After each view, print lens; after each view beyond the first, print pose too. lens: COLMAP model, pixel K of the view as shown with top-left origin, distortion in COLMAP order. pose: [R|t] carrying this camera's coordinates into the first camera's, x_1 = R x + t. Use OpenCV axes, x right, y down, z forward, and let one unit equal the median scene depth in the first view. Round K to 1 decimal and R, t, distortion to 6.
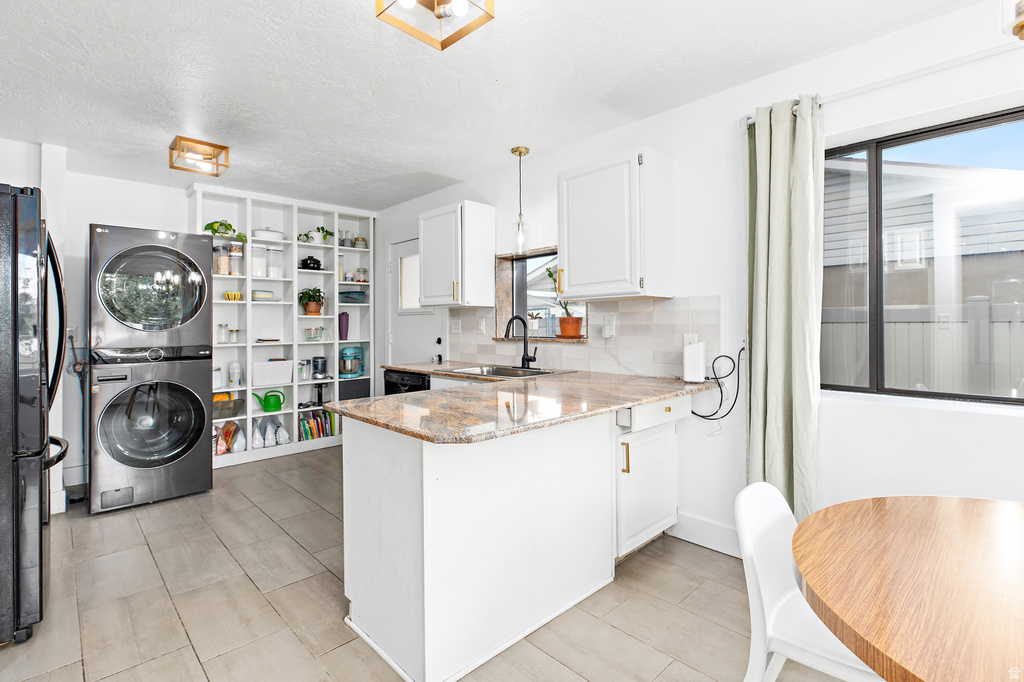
lens RADIAL K [[485.7, 0, 517.0], [0, 485.7, 321.3], [0, 0, 1]] dist [-0.015815, 0.000222]
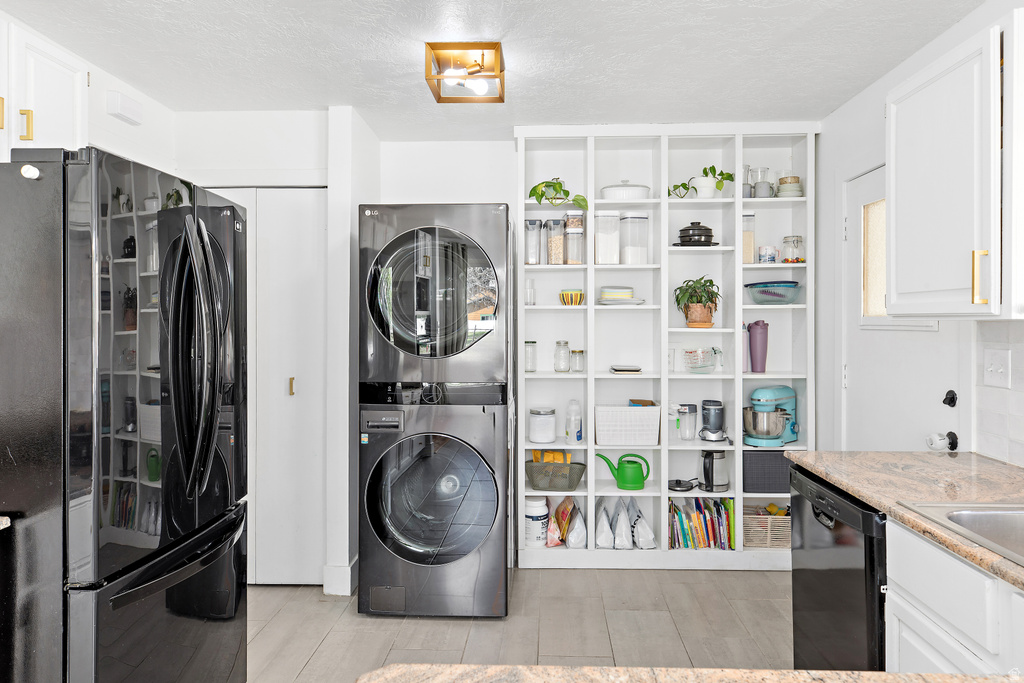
lens RADIAL K [[677.1, 0, 514.3], [0, 677.1, 322.9], [0, 0, 1]] dist [0.003989, -0.000722]
pose [[0.692381, 0.007756, -0.721491, -0.004356], [-0.001087, 0.999952, 0.009707, -0.028897], [0.721532, -0.005937, 0.692356, 0.351823]]
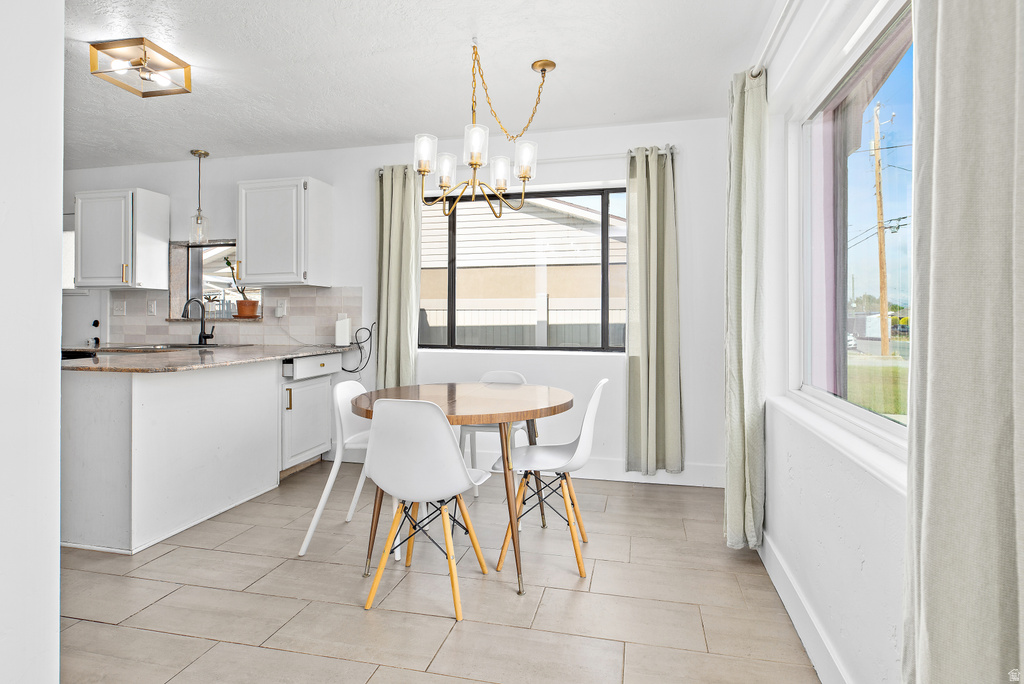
lens RADIAL K [[530.8, 0, 519.4], [0, 530.8, 311.1], [0, 0, 1]] dist [0.000548, -0.000632]
pose [[0.836496, 0.012556, 0.547830, -0.035216], [-0.009216, 0.999918, -0.008846, 0.017884], [-0.547896, 0.002351, 0.836543, -0.357653]]
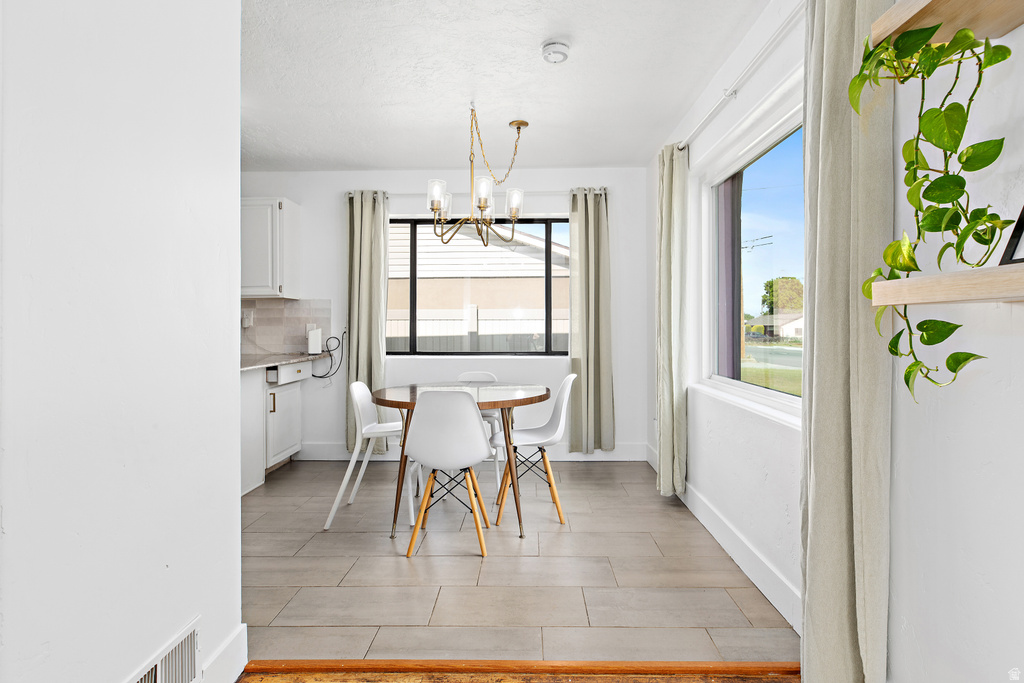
lens RADIAL K [[524.6, 0, 521.0], [0, 524.6, 323.8], [0, 0, 1]] dist [-0.001454, 0.000039]
pose [[0.705341, 0.006445, 0.708839, -0.217290], [-0.005513, 0.999978, -0.003606, 0.017818], [-0.708846, -0.001364, 0.705361, -0.395488]]
